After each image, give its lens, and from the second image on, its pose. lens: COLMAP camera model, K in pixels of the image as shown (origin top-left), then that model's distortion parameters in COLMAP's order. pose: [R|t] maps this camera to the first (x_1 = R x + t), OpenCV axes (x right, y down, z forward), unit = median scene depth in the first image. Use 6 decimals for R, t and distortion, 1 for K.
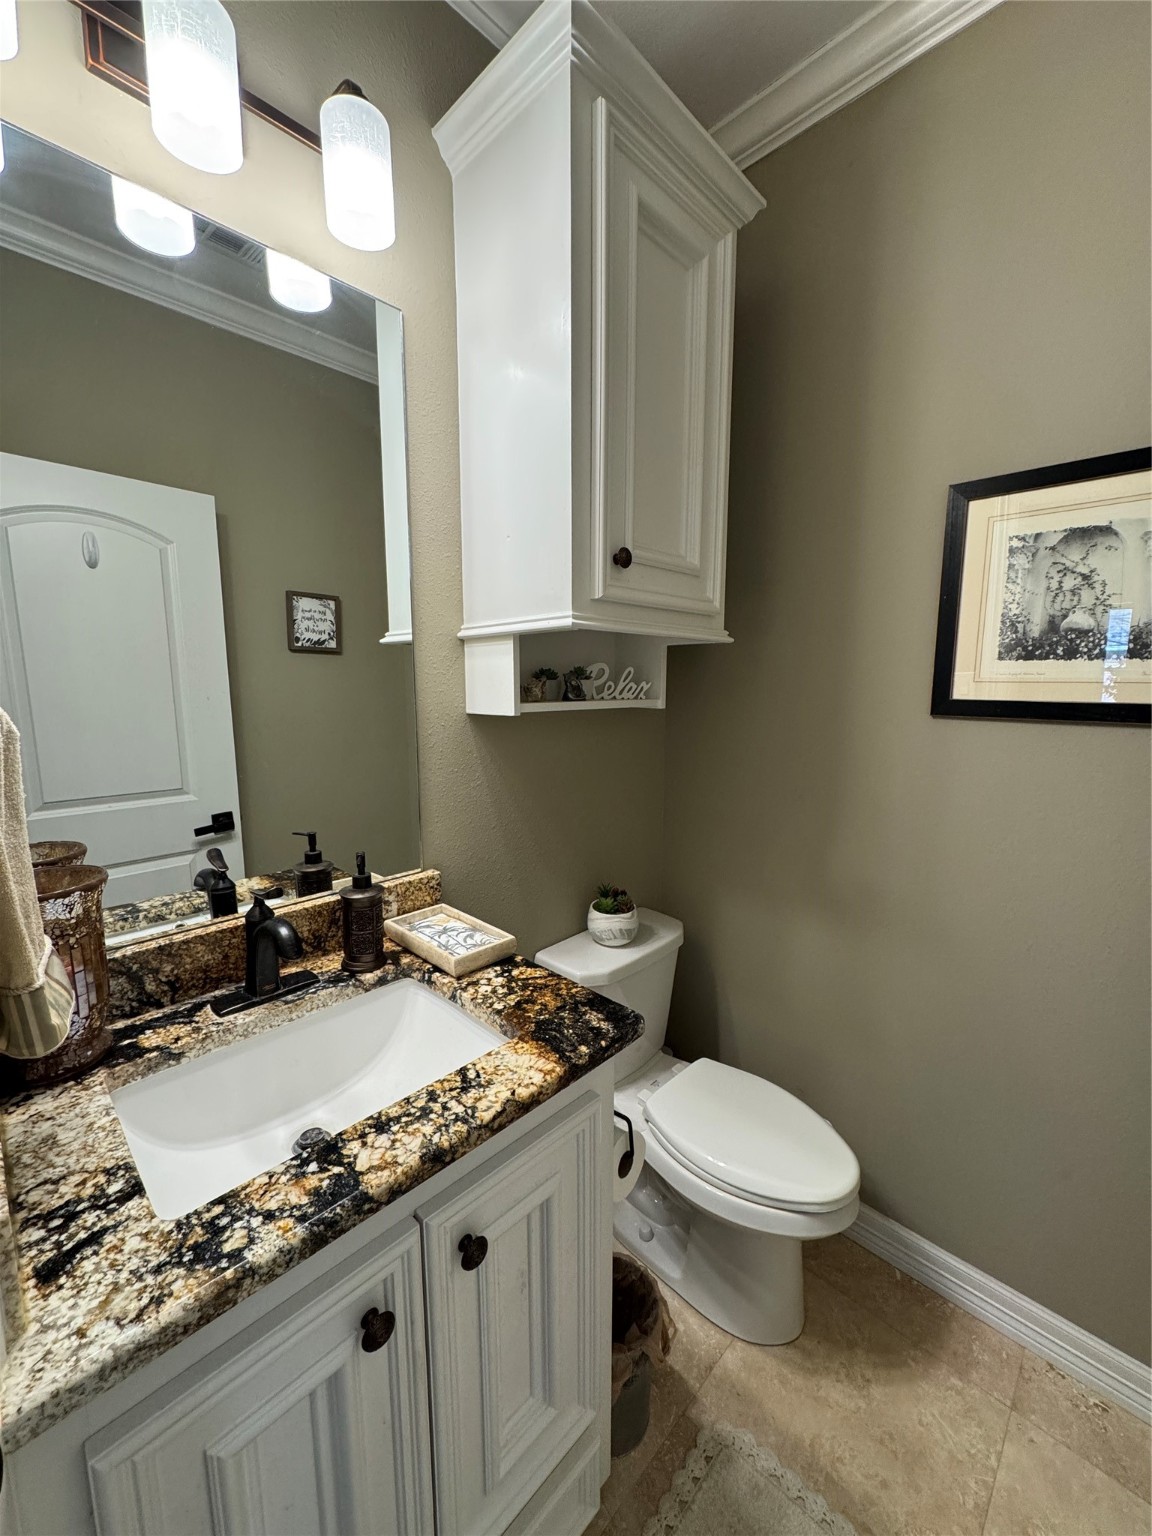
lens RADIAL K [[612.3, 0, 578.6], [0, 612.3, 769.5], [0, 0, 1]] dist [-0.002425, 0.000596]
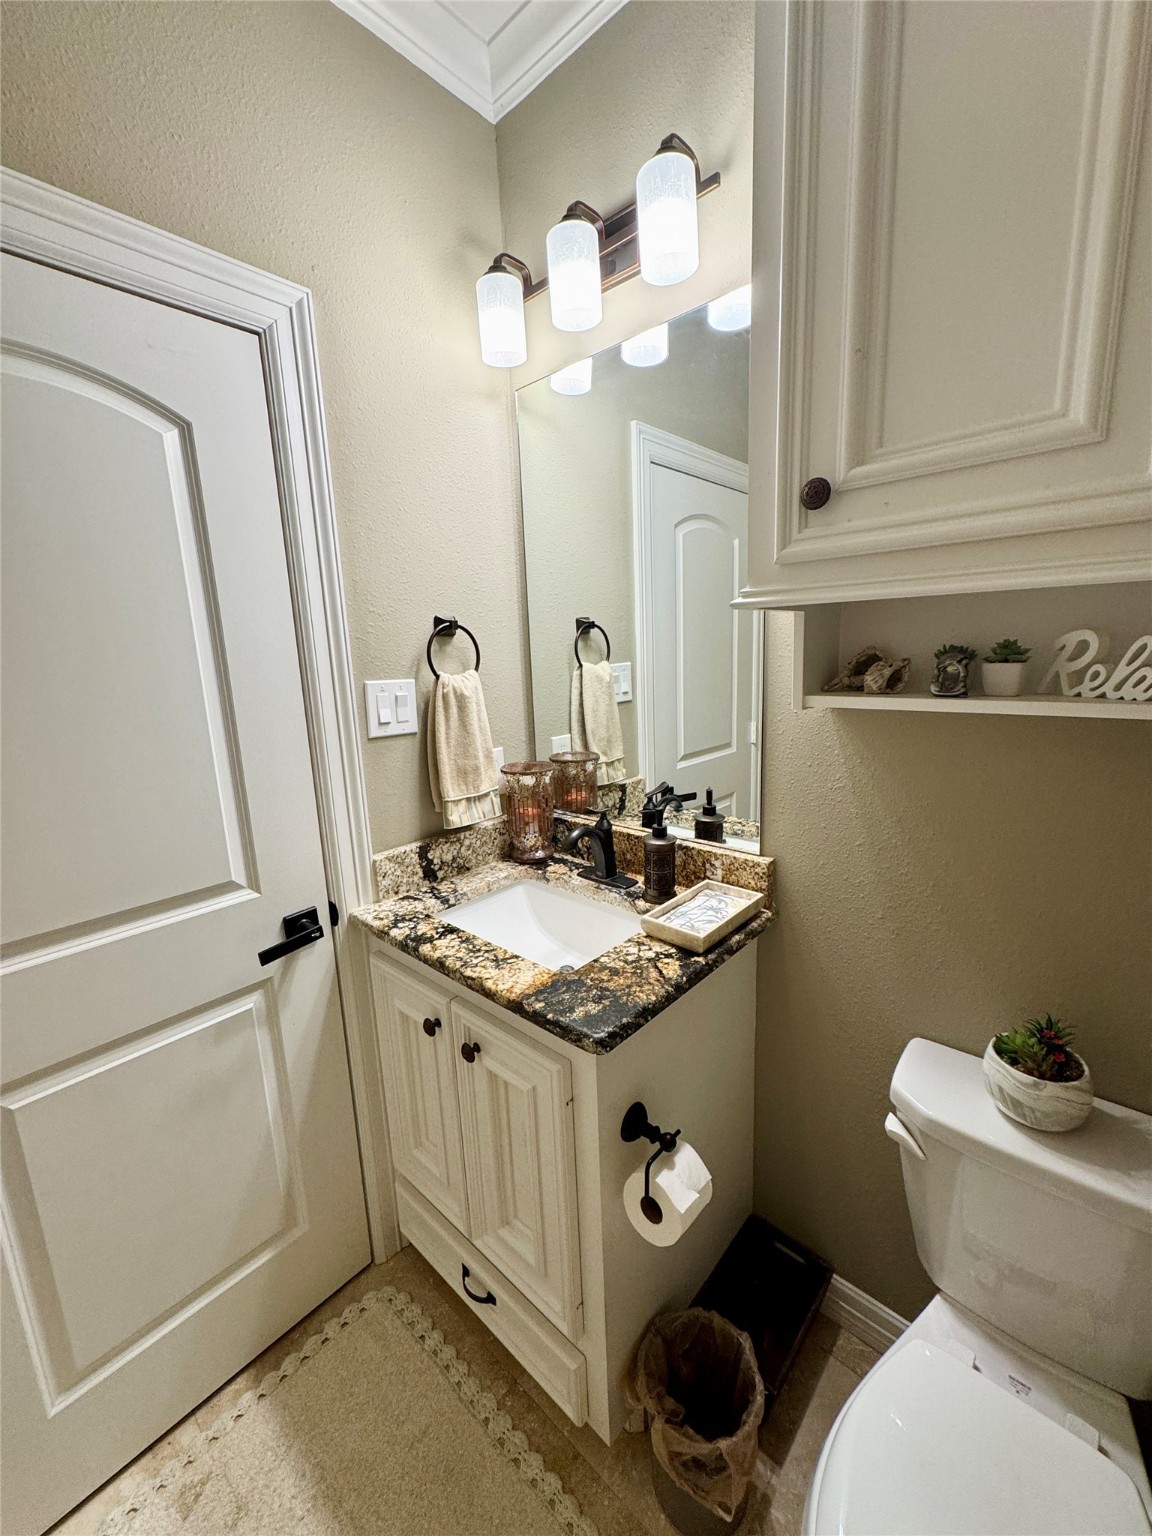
lens RADIAL K [[612.3, 0, 578.9], [0, 612.3, 767.8], [0, 0, 1]] dist [-0.002425, 0.000596]
pose [[0.032940, 0.191015, -0.981034, 1.035670], [-0.105375, 0.976760, 0.186645, -0.194250], [0.993887, 0.097228, 0.052303, 0.961016]]
